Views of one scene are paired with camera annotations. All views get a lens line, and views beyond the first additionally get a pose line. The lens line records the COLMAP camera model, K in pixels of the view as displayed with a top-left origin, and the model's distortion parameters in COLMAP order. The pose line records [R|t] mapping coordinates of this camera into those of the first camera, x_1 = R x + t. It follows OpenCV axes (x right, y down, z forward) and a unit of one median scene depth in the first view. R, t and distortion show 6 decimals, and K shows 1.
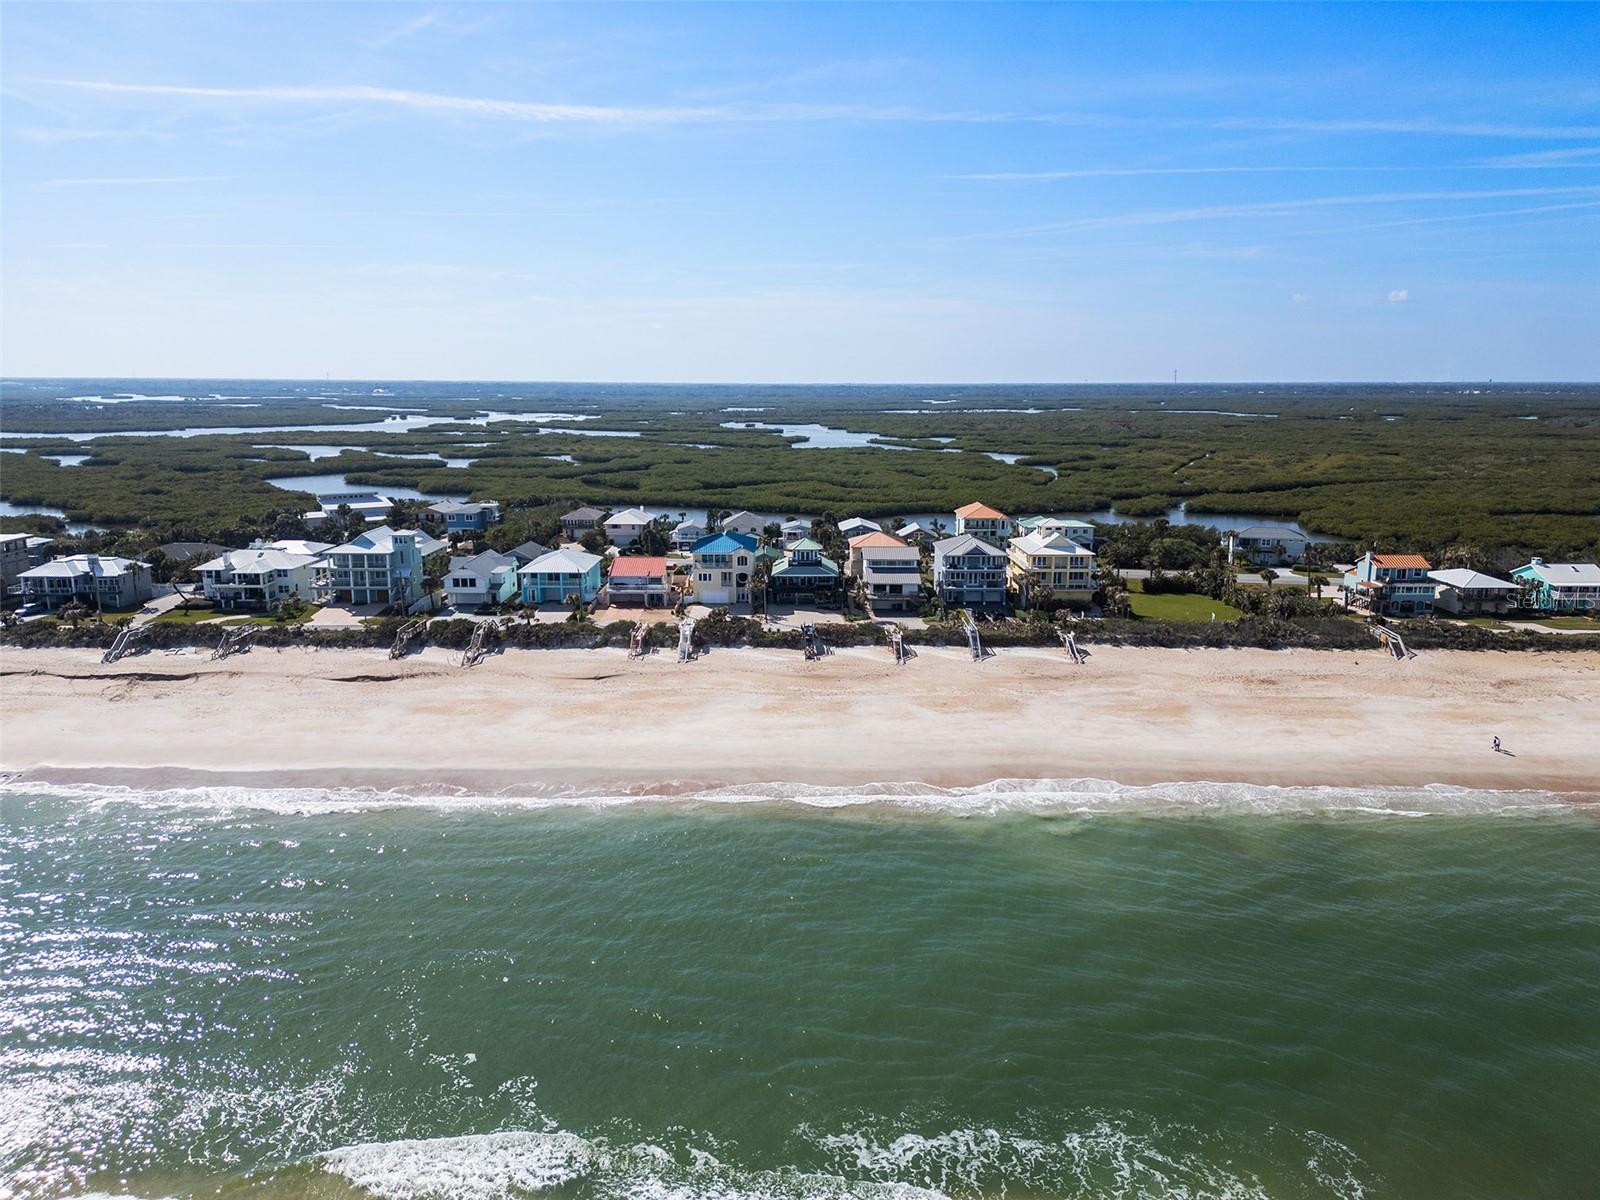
lens RADIAL K [[1098.0, 0, 800.0], [0, 1098.0, 600.0], [0, 0, 1]] dist [0.002715, -0.000459]
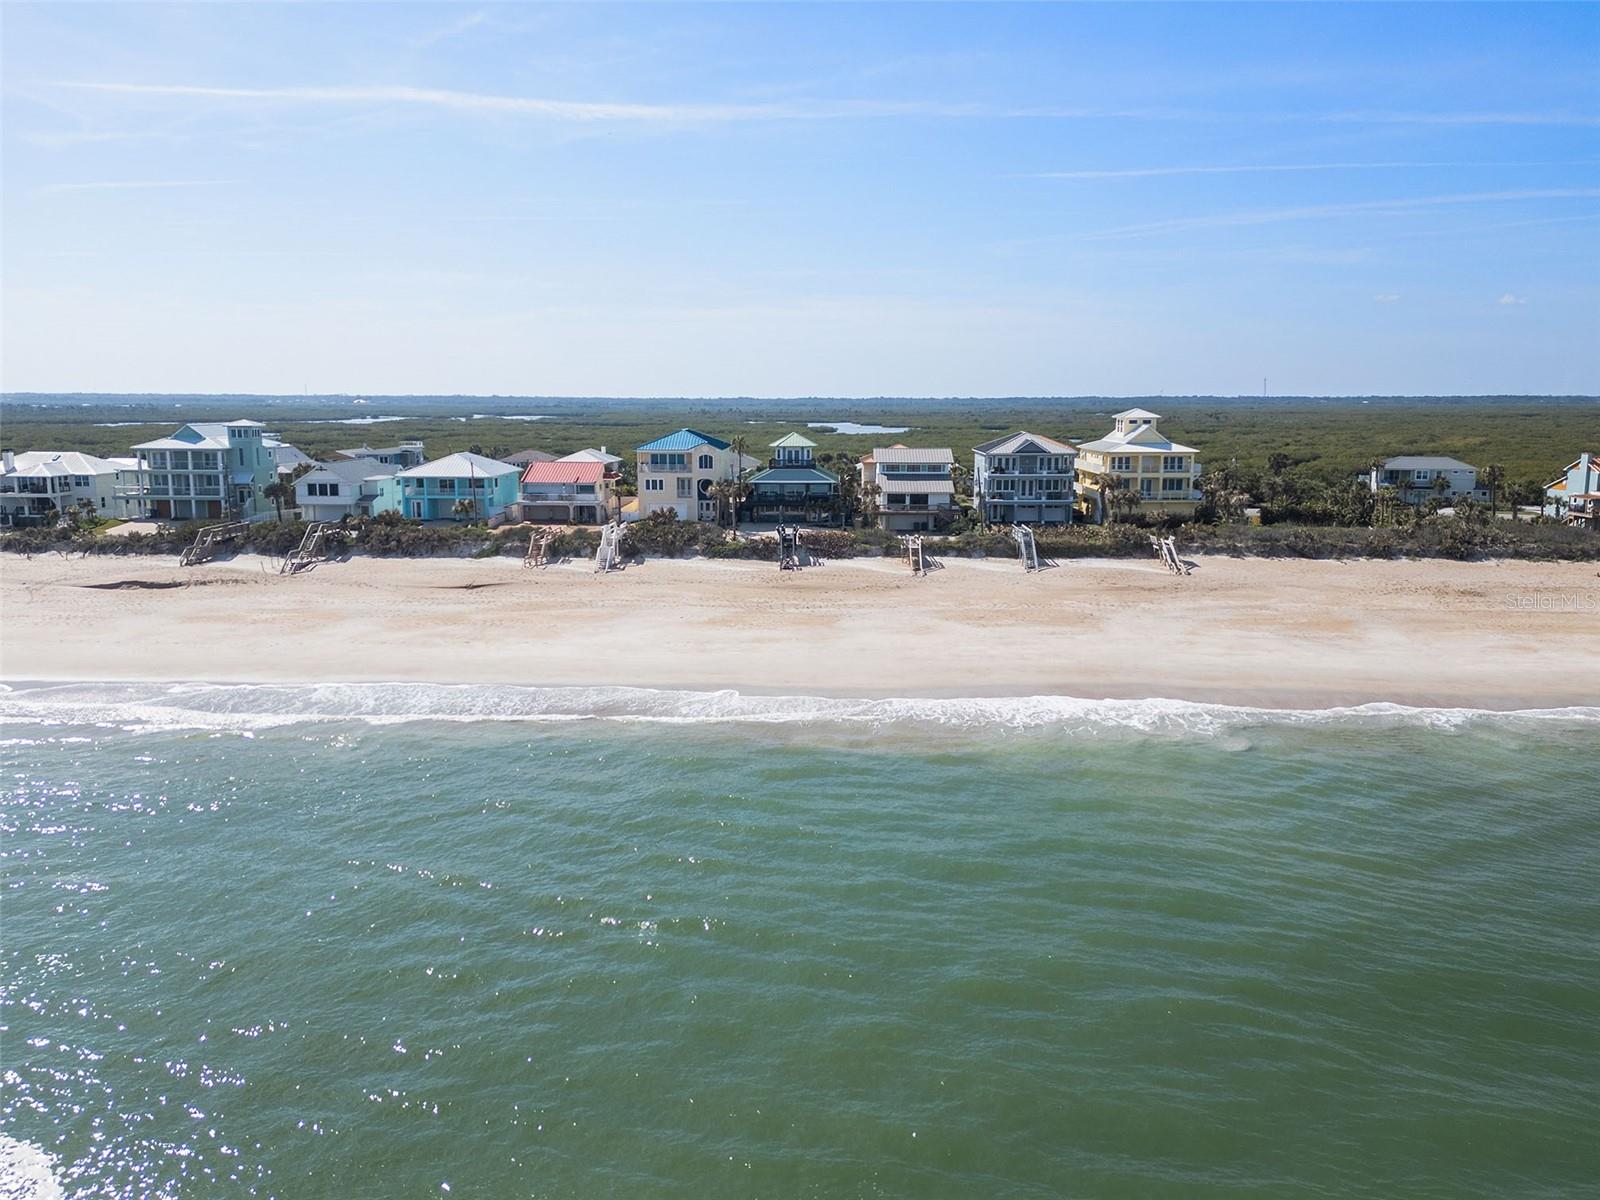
lens RADIAL K [[1263.7, 0, 800.0], [0, 1263.7, 600.0], [0, 0, 1]] dist [-0.001106, 0.006045]
pose [[0.999661, 0.004573, -0.025619, 0.036575], [-0.005313, 0.999569, -0.028886, 0.093468], [0.025476, 0.029012, 0.999254, 0.206711]]
